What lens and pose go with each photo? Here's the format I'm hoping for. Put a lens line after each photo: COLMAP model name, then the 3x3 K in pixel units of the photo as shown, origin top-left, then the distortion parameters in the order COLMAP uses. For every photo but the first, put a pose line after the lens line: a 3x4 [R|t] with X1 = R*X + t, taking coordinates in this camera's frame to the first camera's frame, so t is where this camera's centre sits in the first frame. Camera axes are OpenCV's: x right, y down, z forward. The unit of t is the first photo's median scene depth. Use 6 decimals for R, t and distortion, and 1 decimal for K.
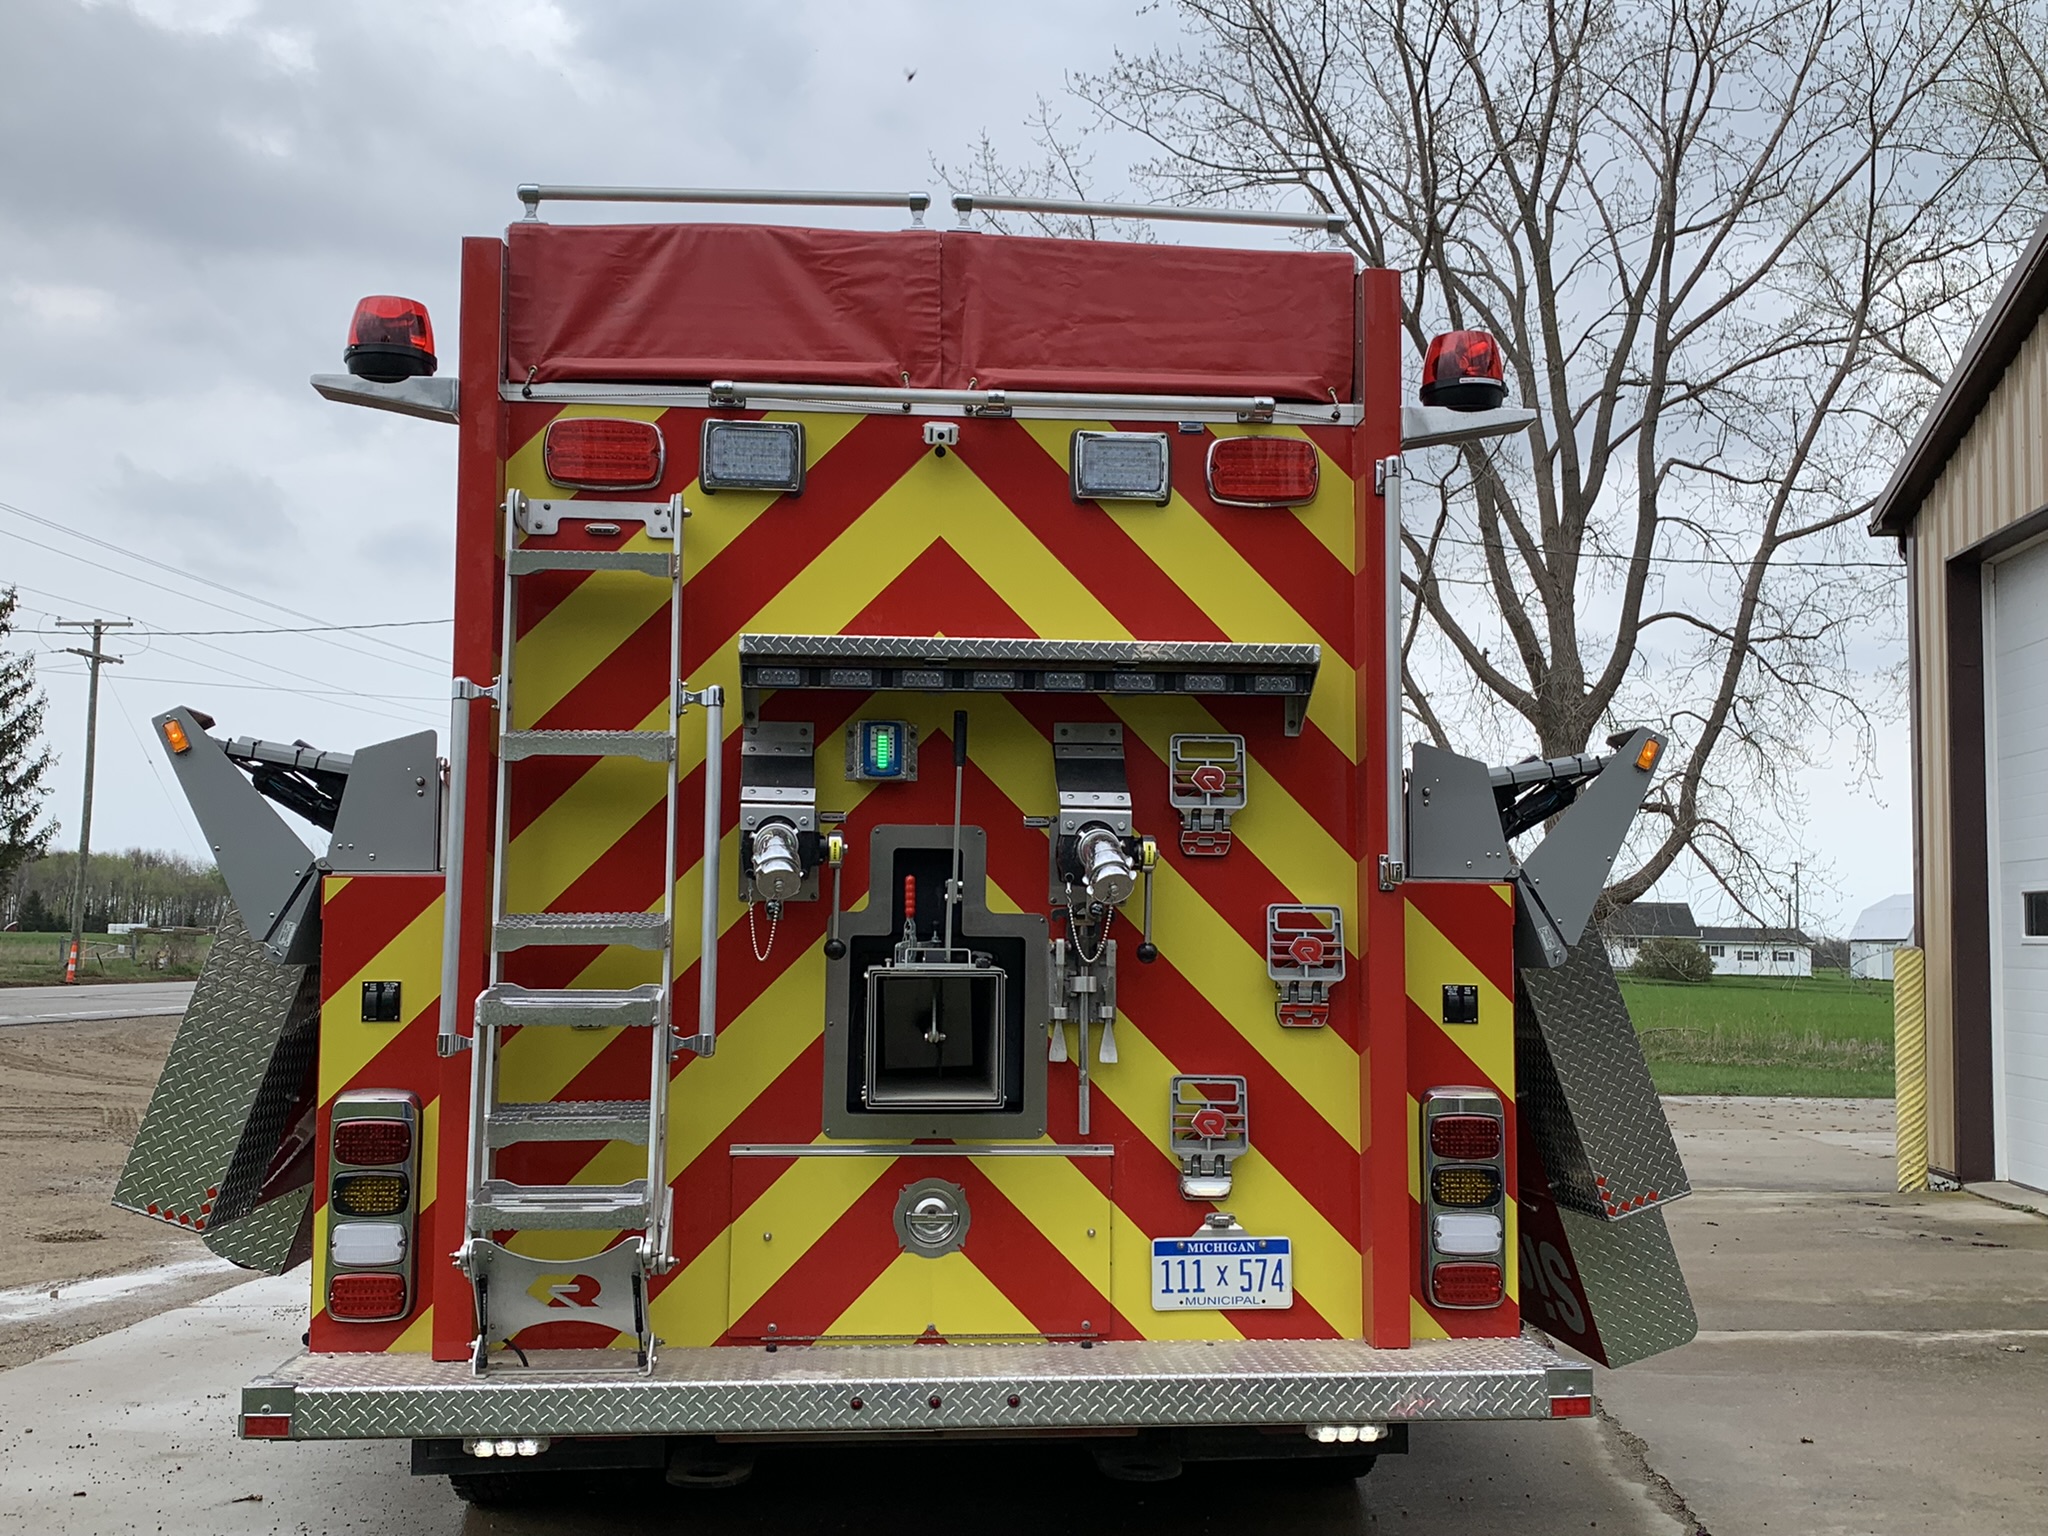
lens RADIAL K [[1973.6, 0, 1033.4], [0, 1973.6, 763.5], [0, 0, 1]] dist [0.036936, 0.000000]
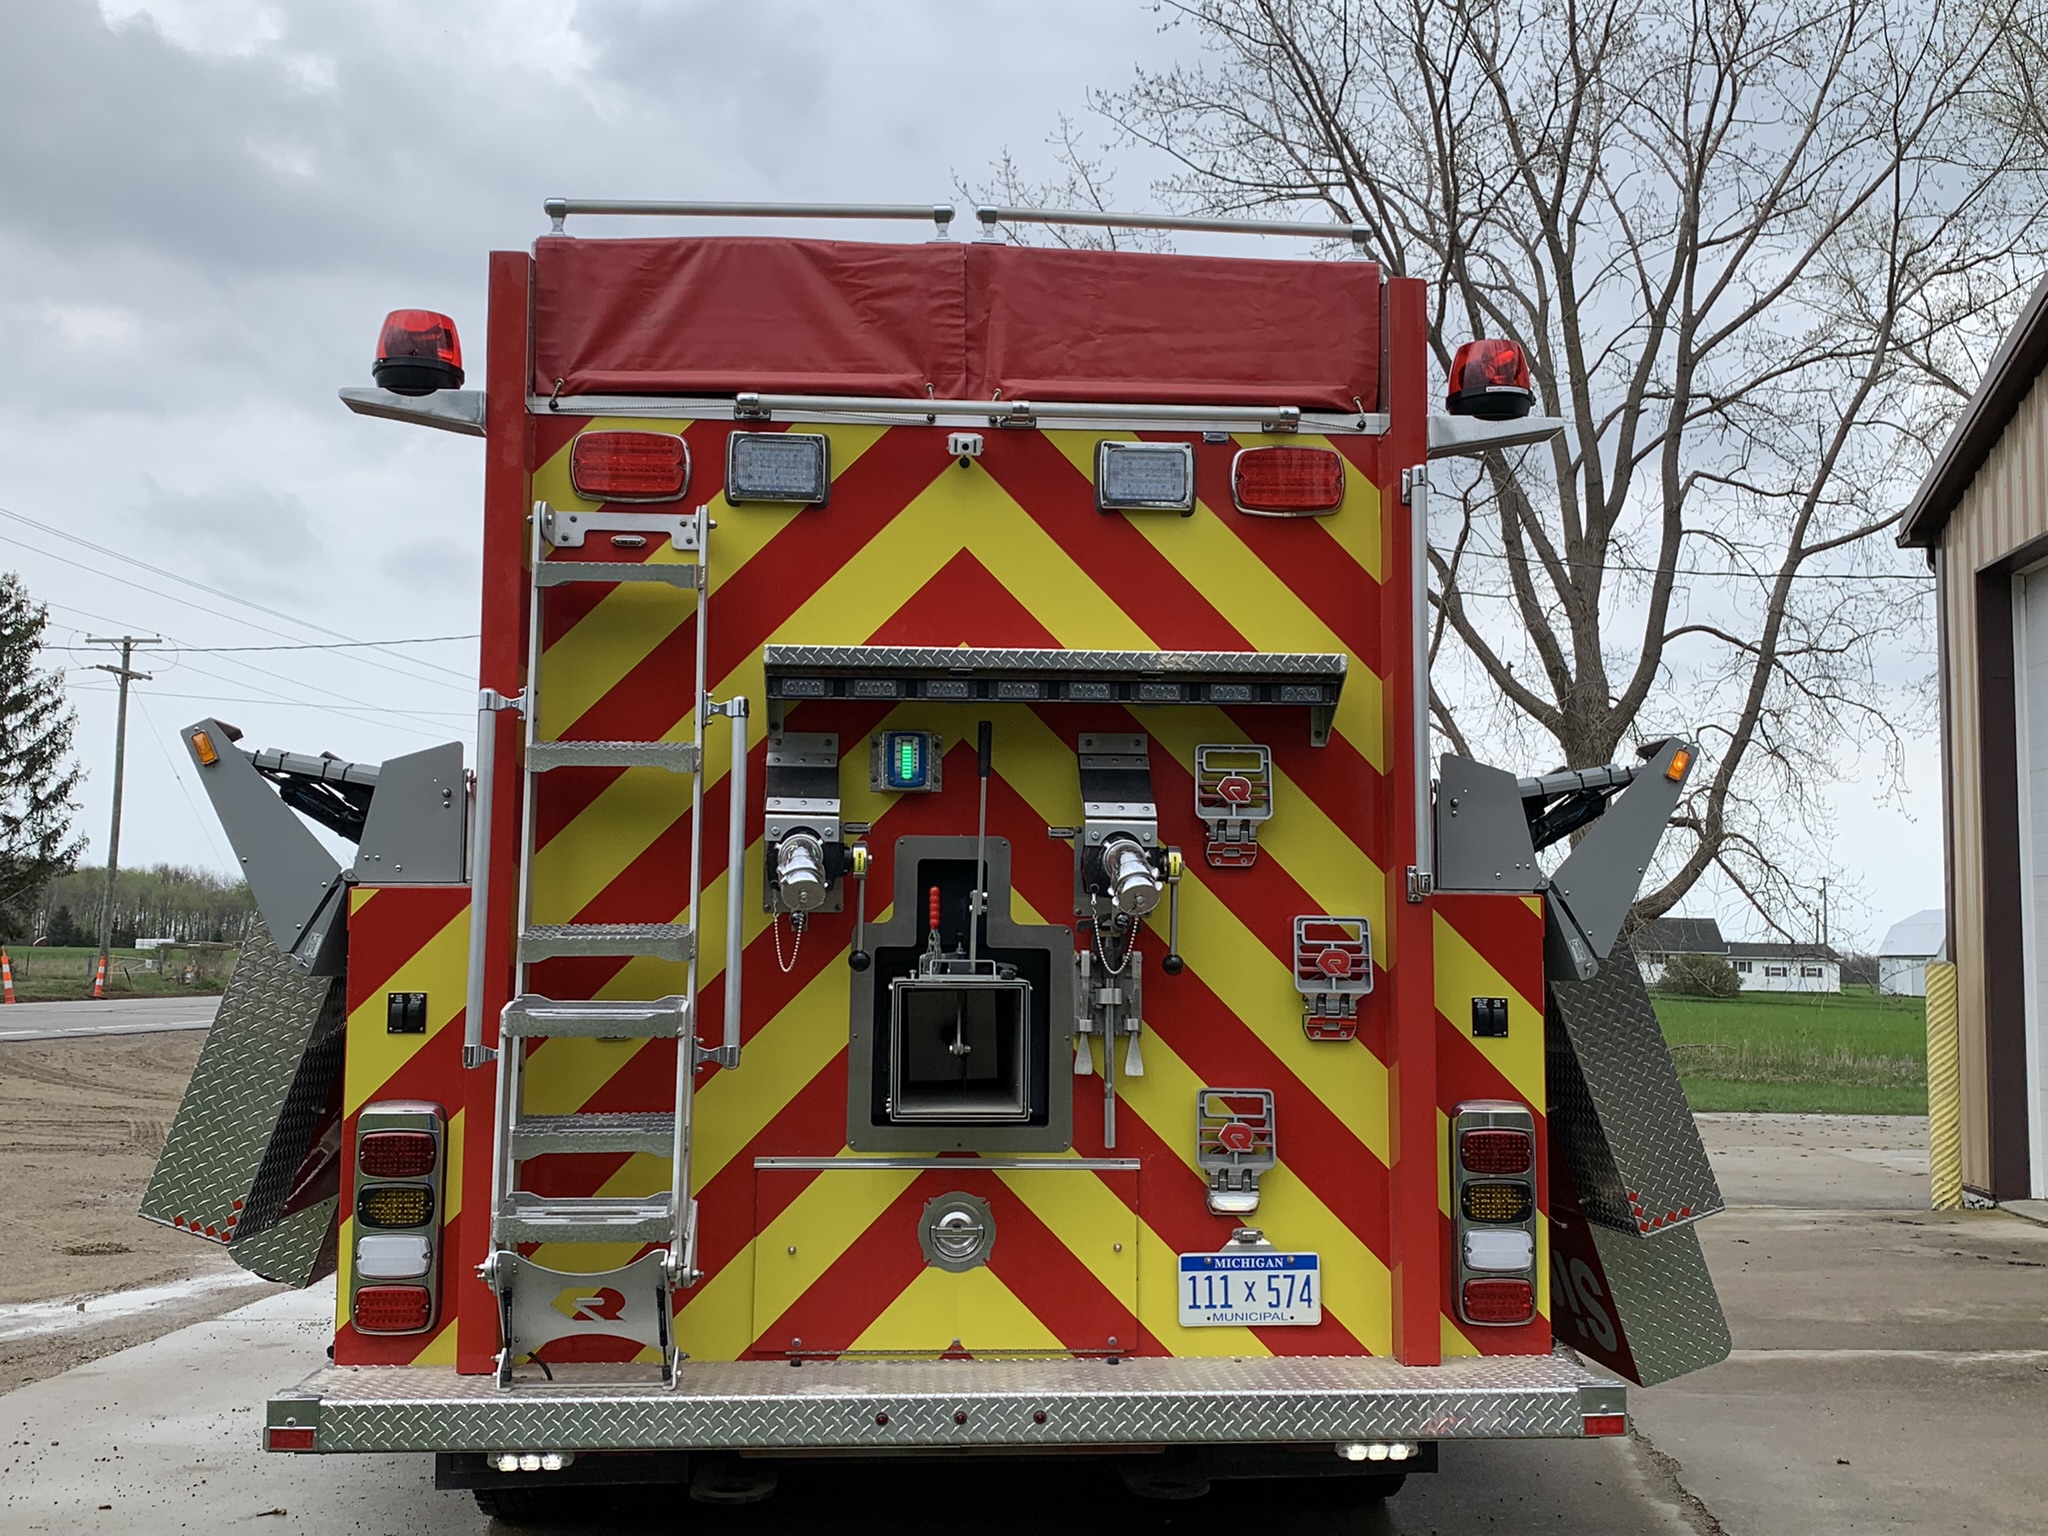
lens RADIAL K [[1973.6, 0, 1024.3], [0, 1973.6, 752.1], [0, 0, 1]] dist [0.036936, 0.000000]
pose [[0.999880, -0.001152, -0.015448, -0.001835], [0.000945, 0.999910, -0.013385, 0.002040], [0.015462, 0.013369, 0.999791, 0.003368]]
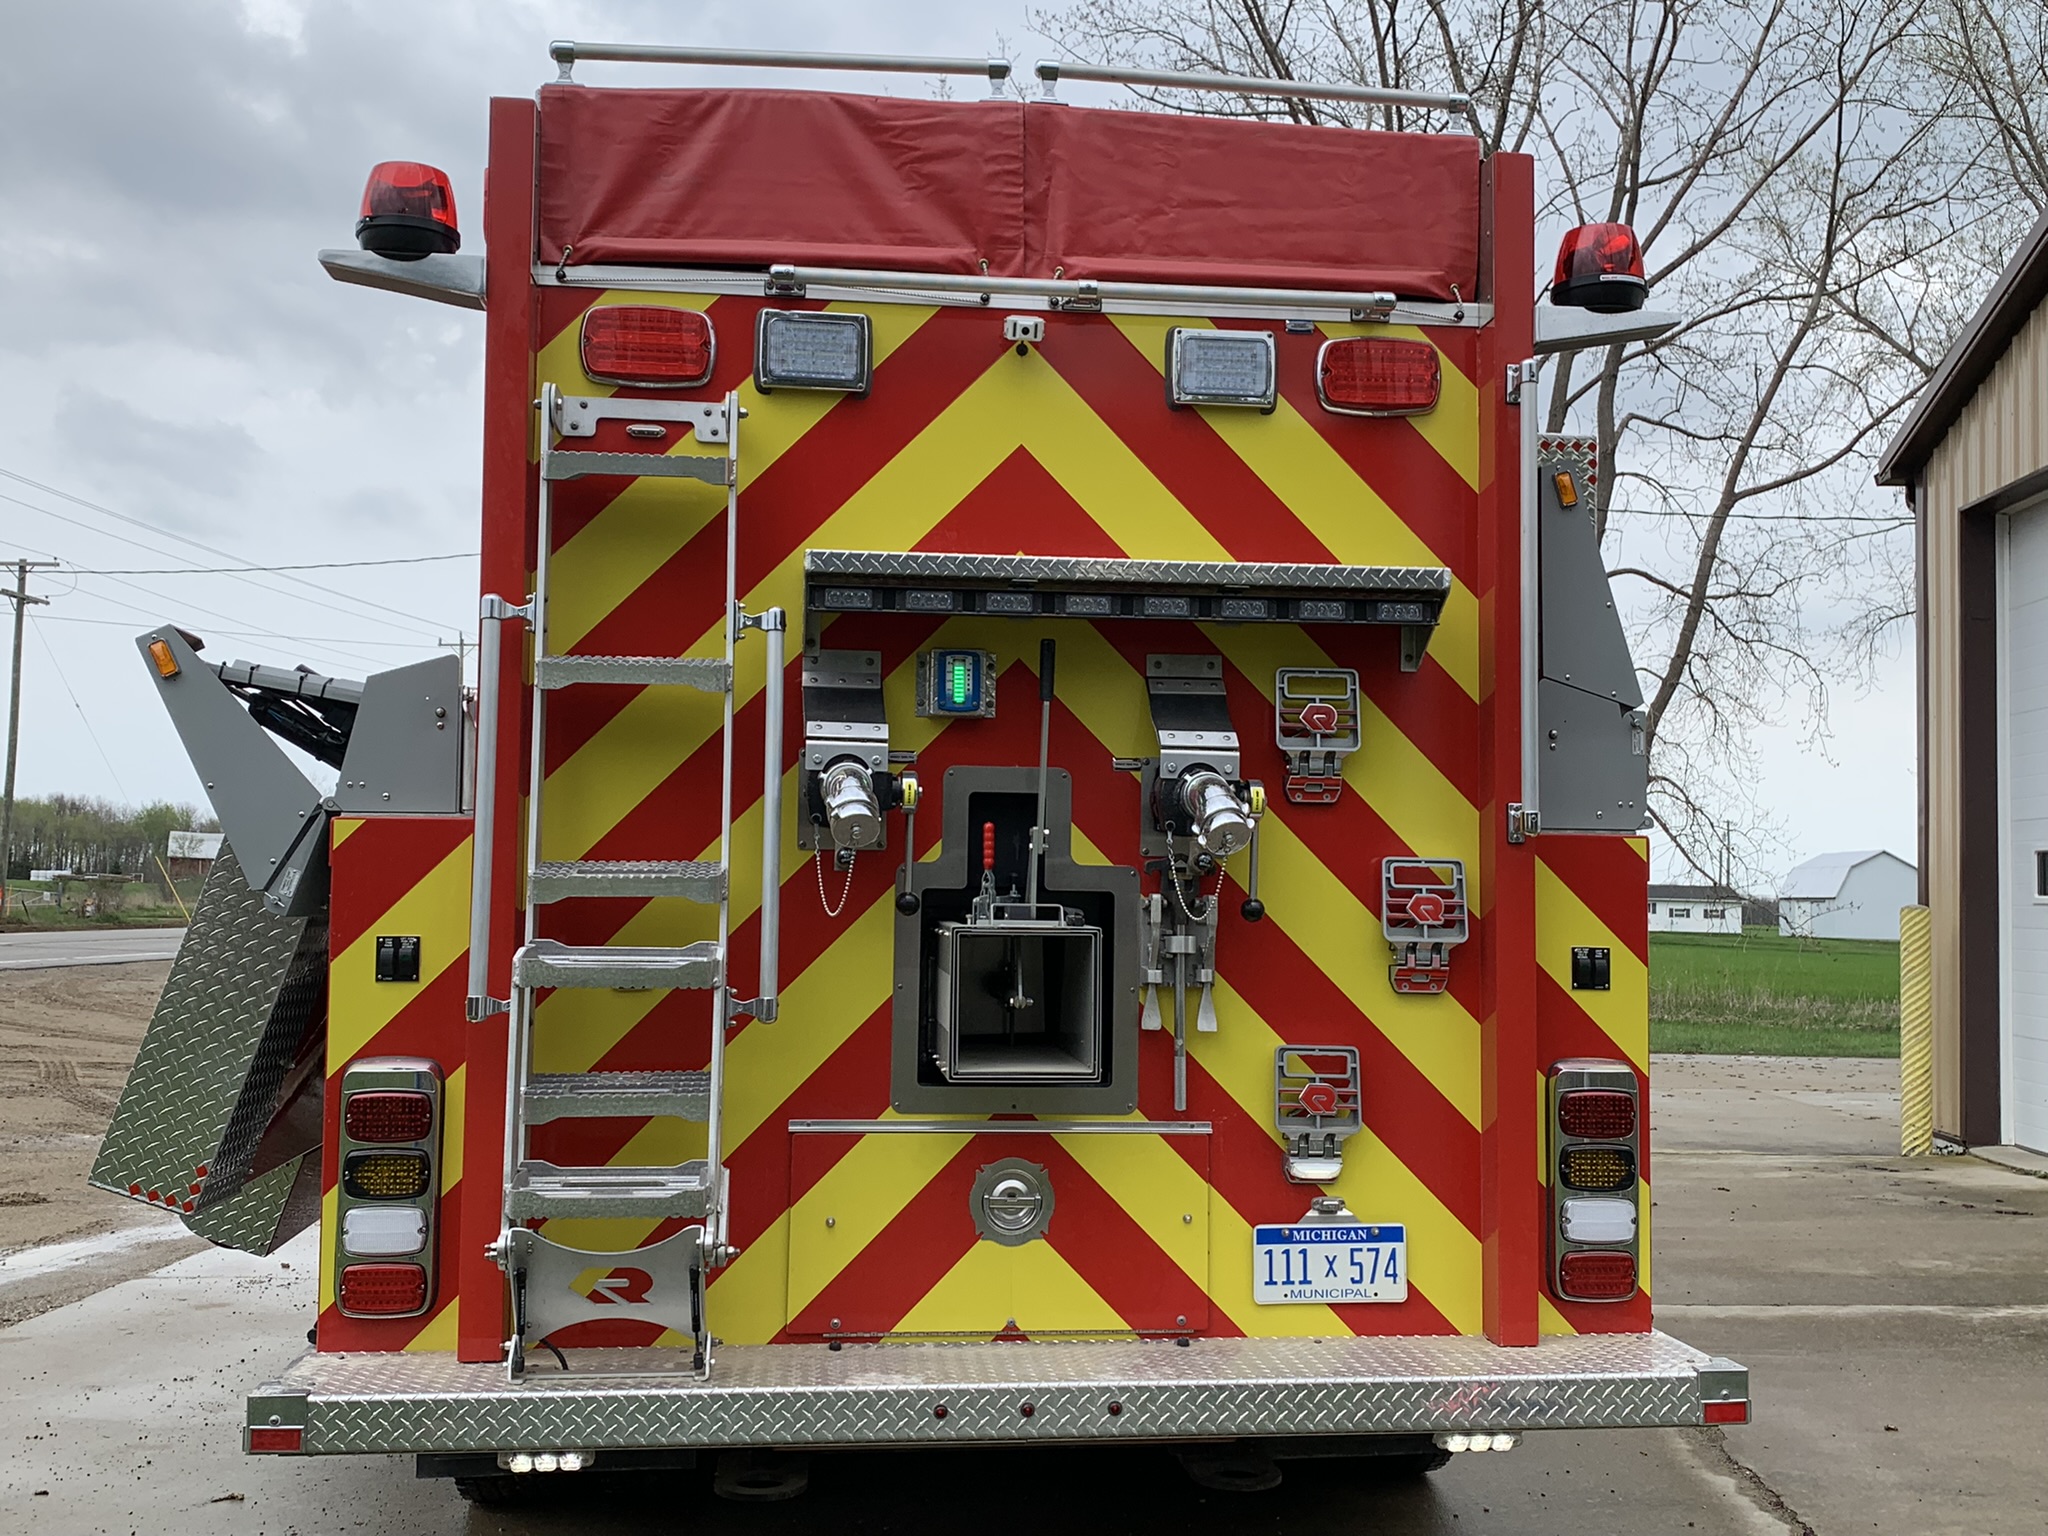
lens RADIAL K [[1973.6, 0, 1025.6], [0, 1973.6, 757.8], [0, 0, 1]] dist [0.036936, 0.000000]
pose [[0.999566, 0.008187, 0.028297, -0.070735], [-0.008767, 0.999753, 0.020439, 0.008841], [-0.028122, -0.020678, 0.999391, 0.101610]]
